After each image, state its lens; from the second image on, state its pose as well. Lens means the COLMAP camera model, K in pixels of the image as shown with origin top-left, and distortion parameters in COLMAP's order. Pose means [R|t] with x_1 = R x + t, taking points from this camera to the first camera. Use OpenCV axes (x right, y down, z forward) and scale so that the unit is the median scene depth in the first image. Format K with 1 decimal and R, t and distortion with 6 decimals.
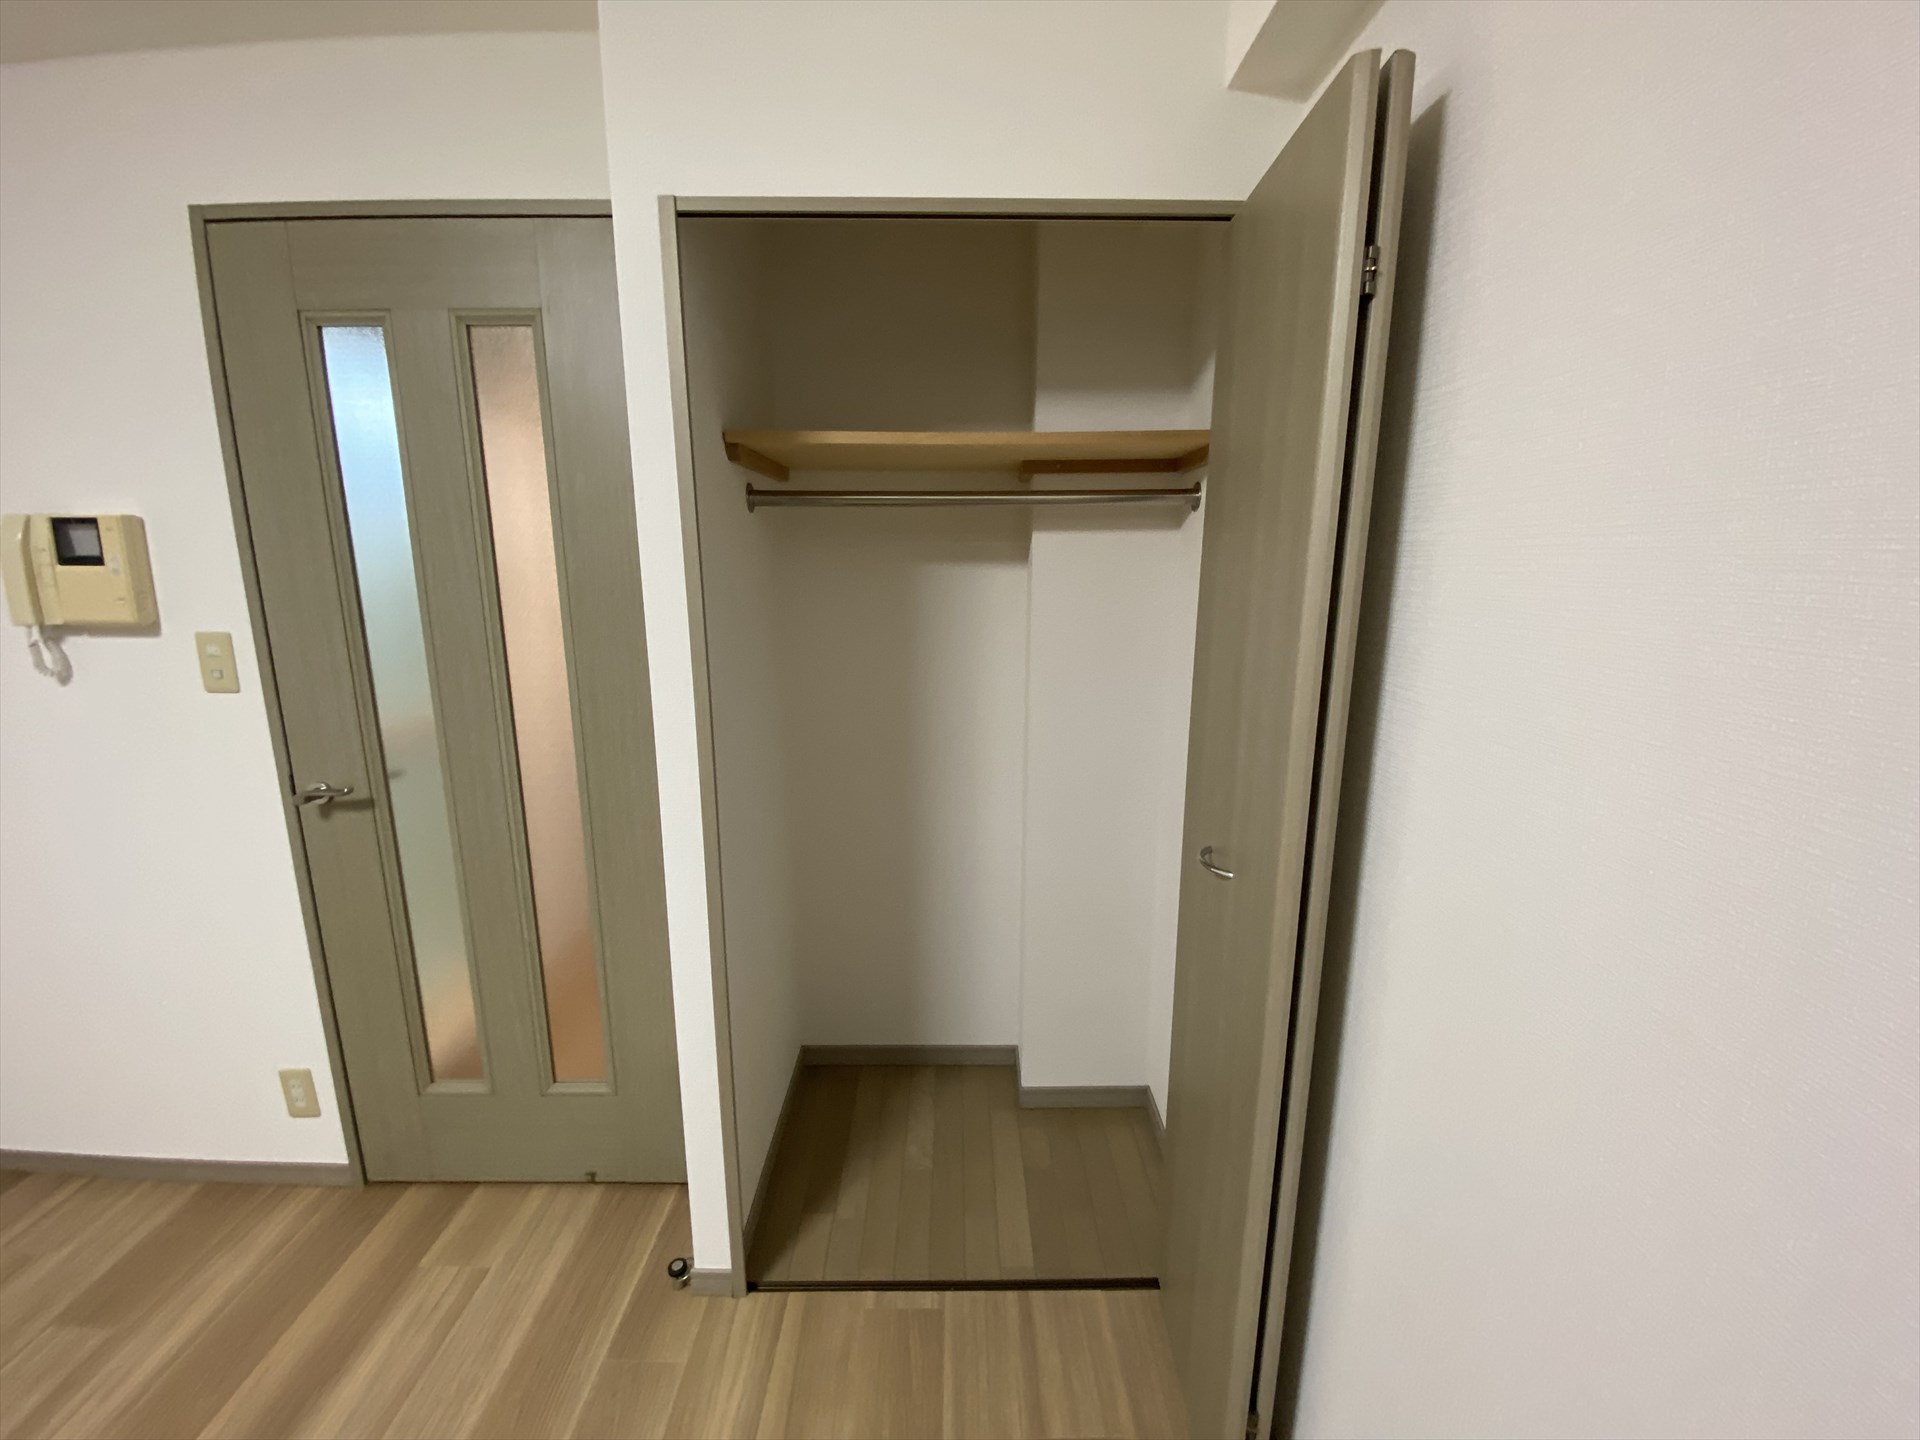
lens RADIAL K [[778.2, 0, 961.1], [0, 778.2, 722.1], [0, 0, 1]] dist [-0.030786, -0.001740]
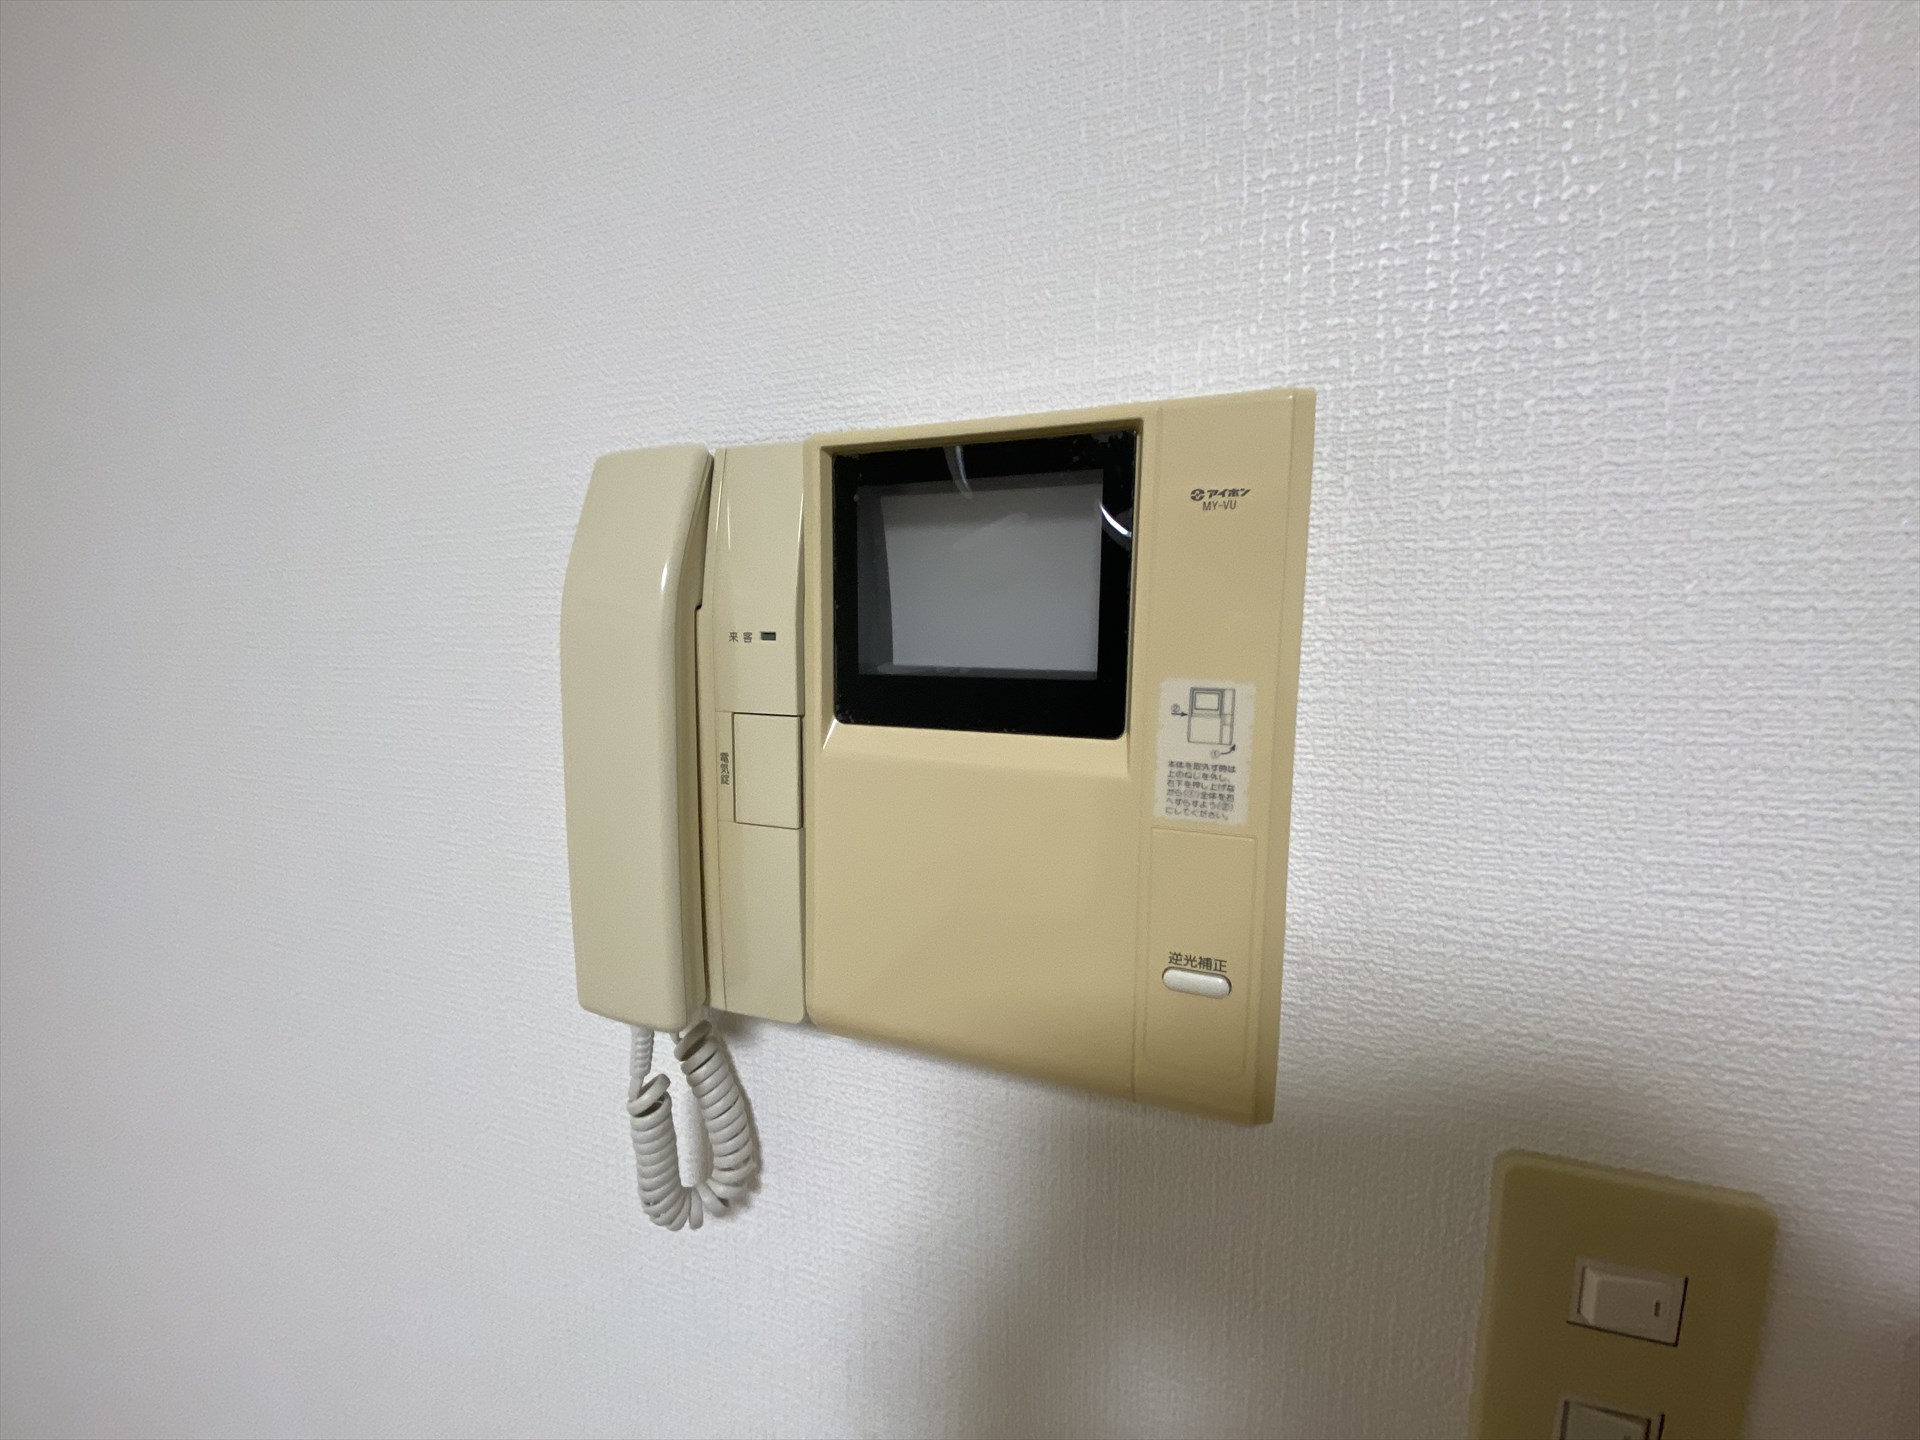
lens RADIAL K [[778.2, 0, 960.0], [0, 778.2, 722.8], [0, 0, 1]] dist [-0.030786, -0.001740]
pose [[0.920184, 0.044771, -0.388918, -1.122695], [-0.084194, 0.992825, -0.084911, -0.198359], [0.382326, 0.110879, 0.917351, 0.842594]]
